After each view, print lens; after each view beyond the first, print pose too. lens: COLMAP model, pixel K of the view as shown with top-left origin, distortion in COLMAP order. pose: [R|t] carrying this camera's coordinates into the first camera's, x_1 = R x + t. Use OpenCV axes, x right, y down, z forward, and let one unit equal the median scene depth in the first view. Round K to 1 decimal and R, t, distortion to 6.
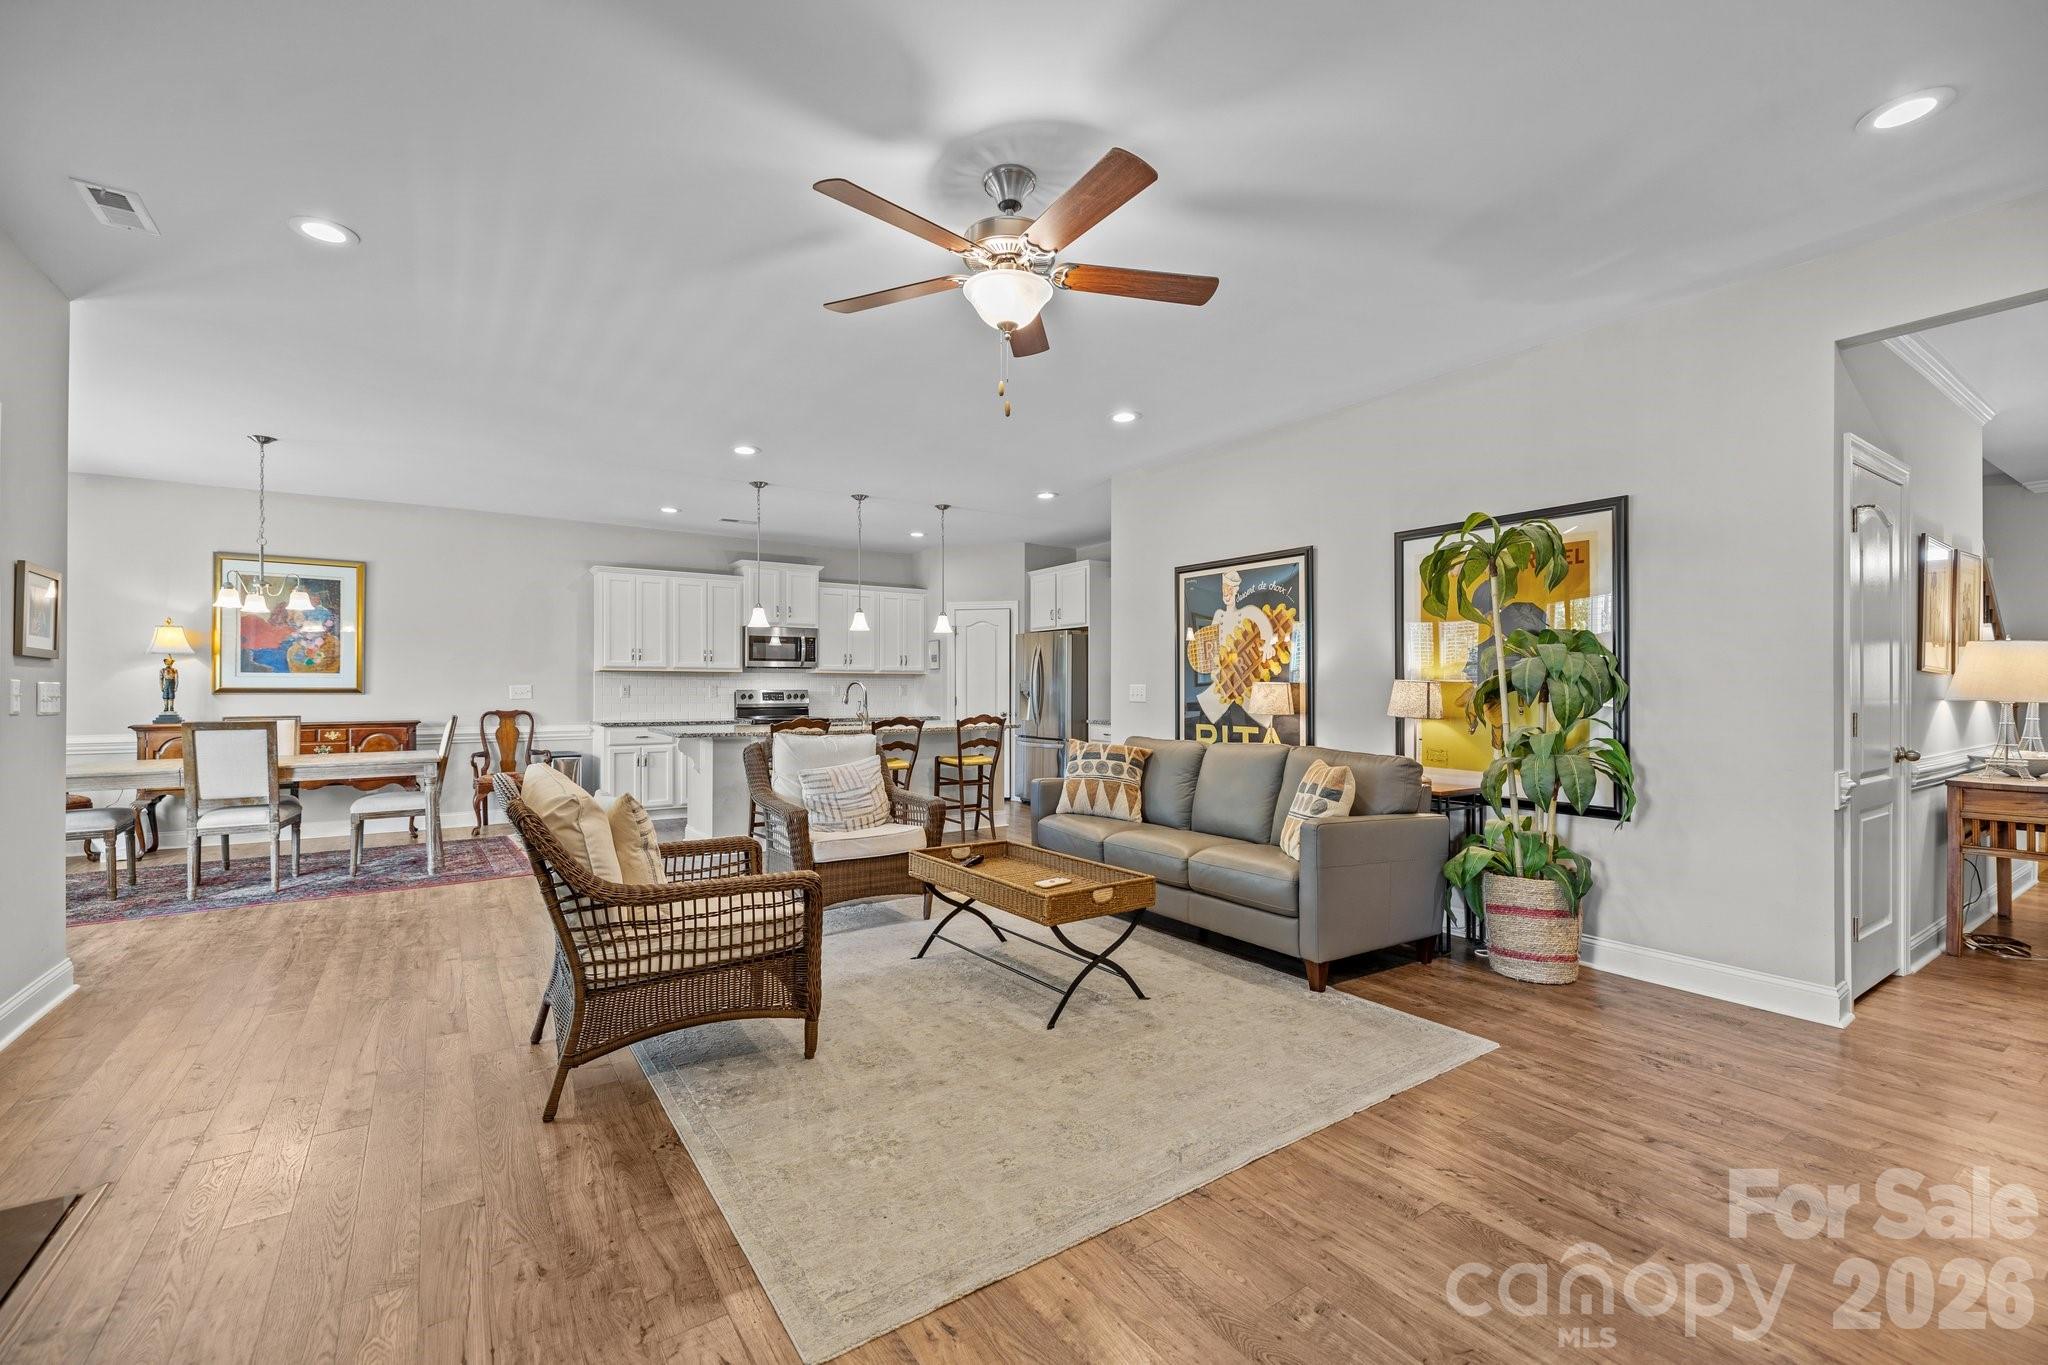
lens RADIAL K [[878.2, 0, 977.7], [0, 878.2, 687.1], [0, 0, 1]] dist [0.000319, -0.000071]
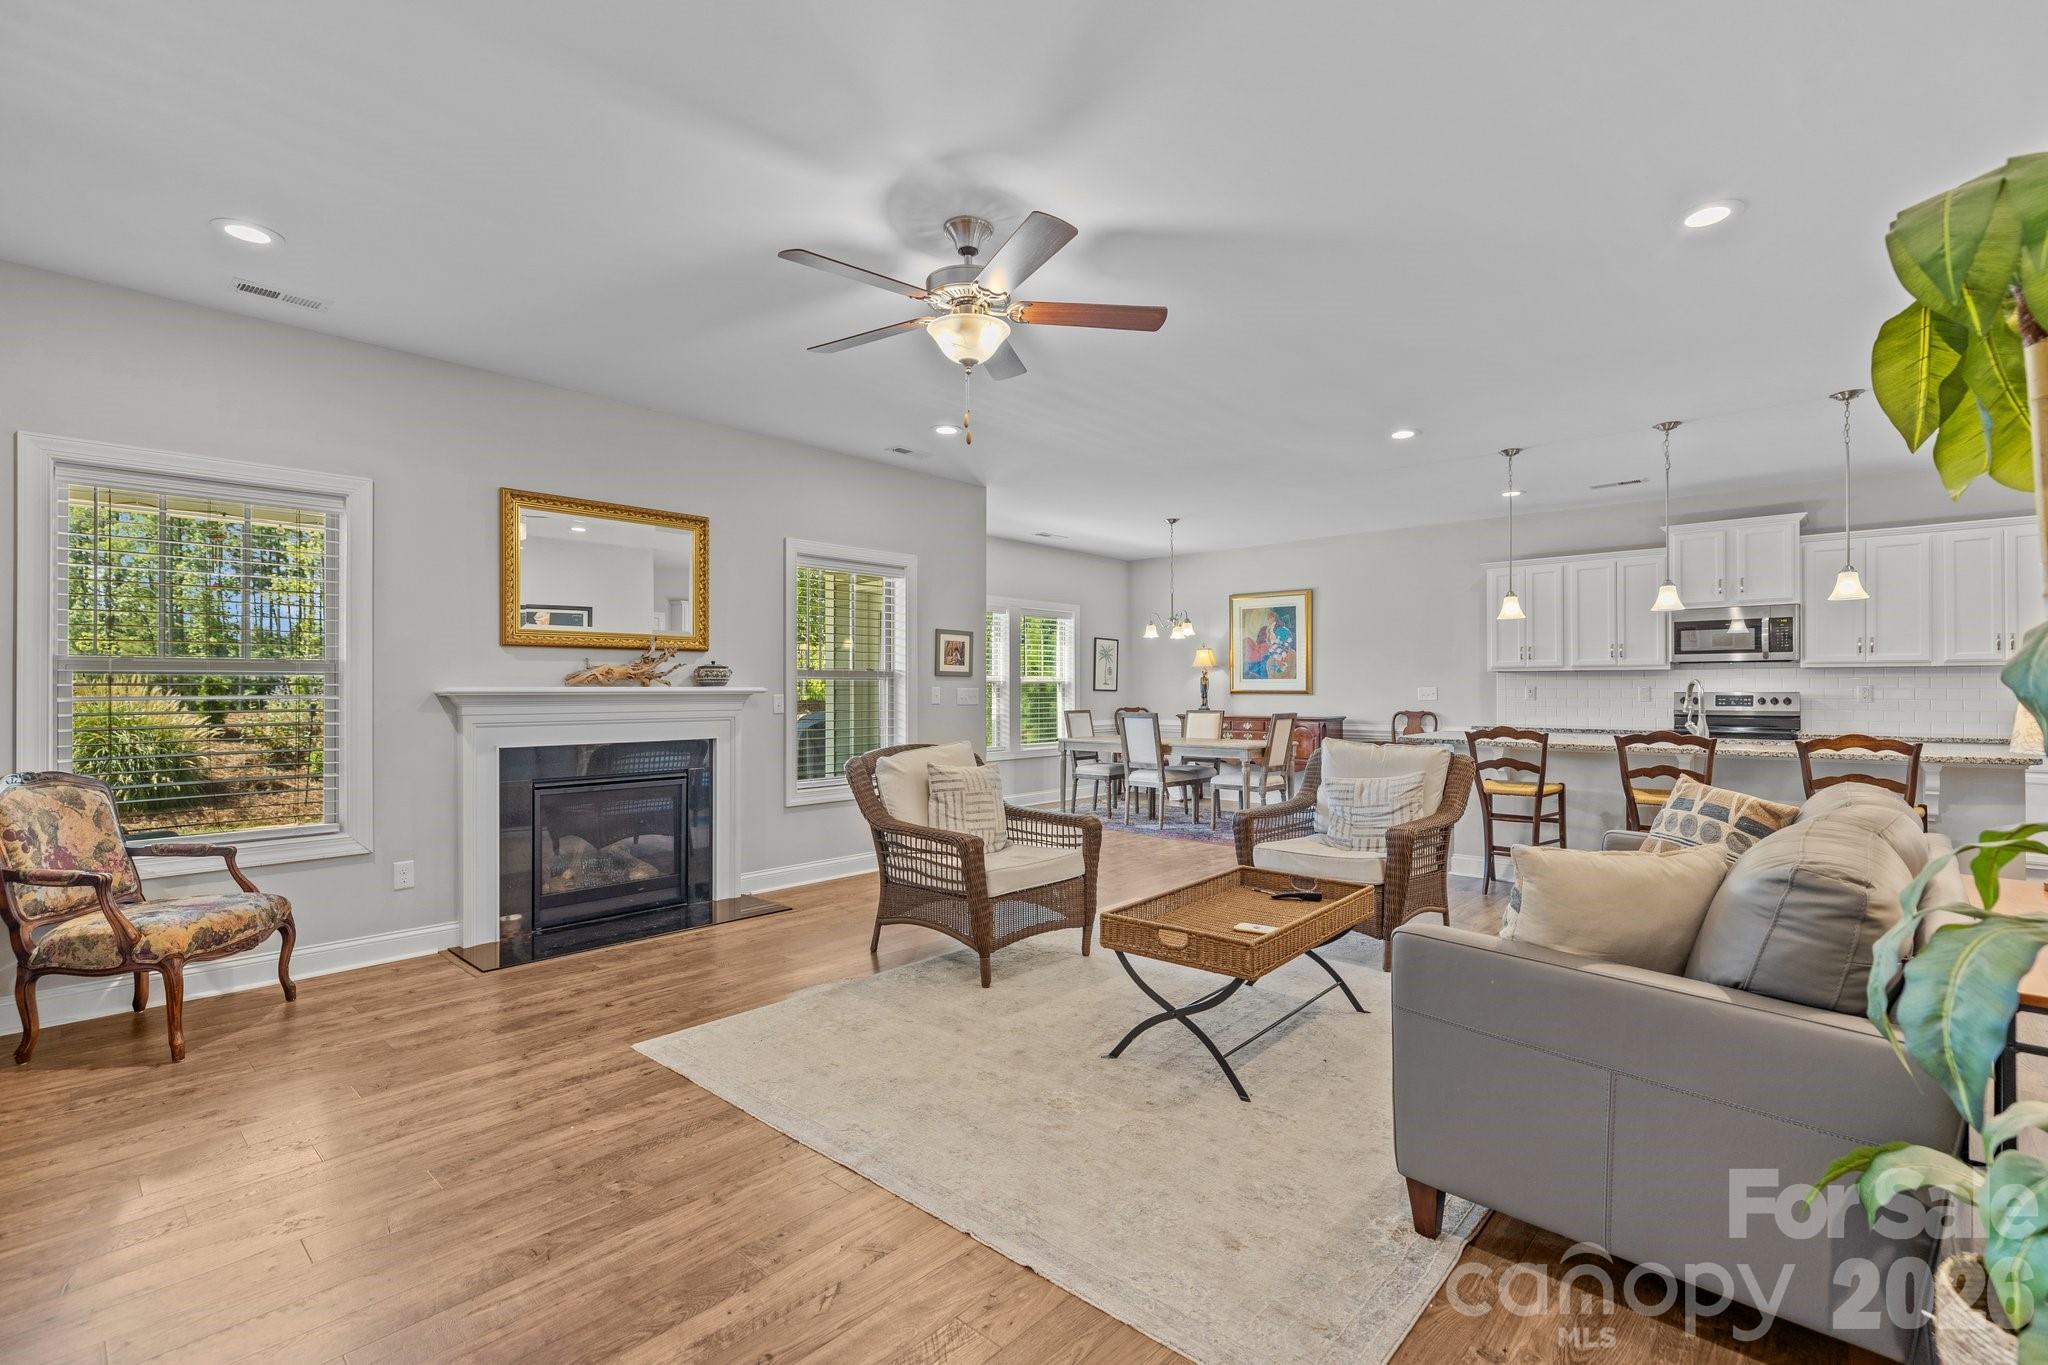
lens RADIAL K [[887.7, 0, 1027.0], [0, 887.7, 681.5], [0, 0, 1]] dist [-0.002635, 0.000001]
pose [[0.258153, -0.010732, -0.966044, 0.455506], [0.003204, 0.999942, -0.010252, 0.000089], [0.966099, -0.000449, 0.258172, 0.318316]]
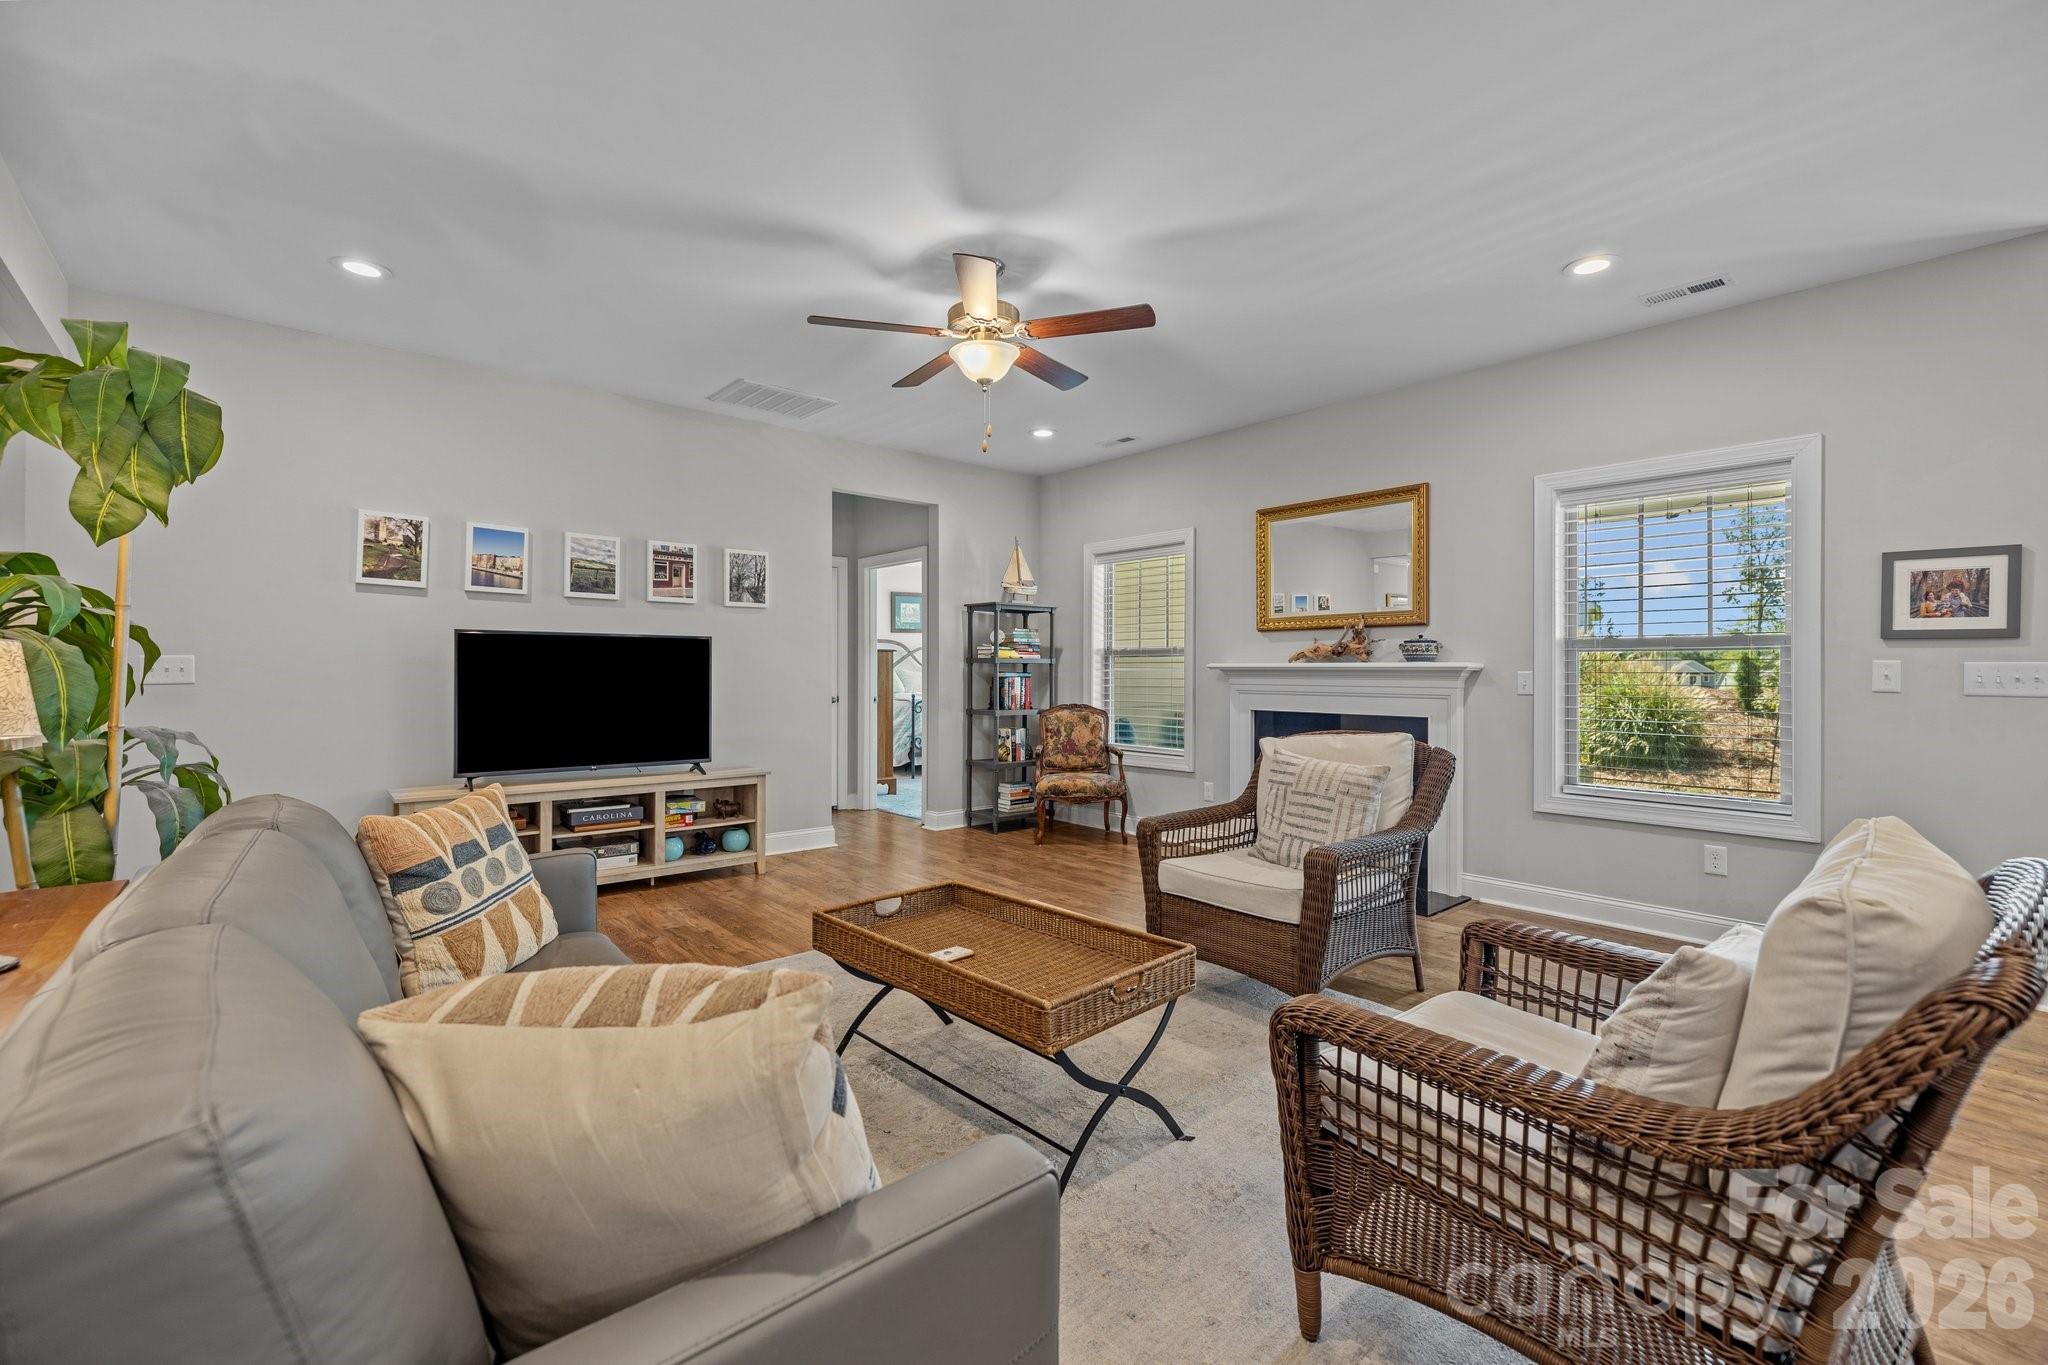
lens RADIAL K [[865.0, 0, 1022.5], [0, 865.0, 671.6], [0, 0, 1]] dist [-0.008998, -0.000205]
pose [[-0.989164, -0.001345, -0.146807, 0.074783], [-0.001636, 0.999997, 0.001858, 0.002754], [0.146804, 0.002078, -0.989163, 0.896104]]
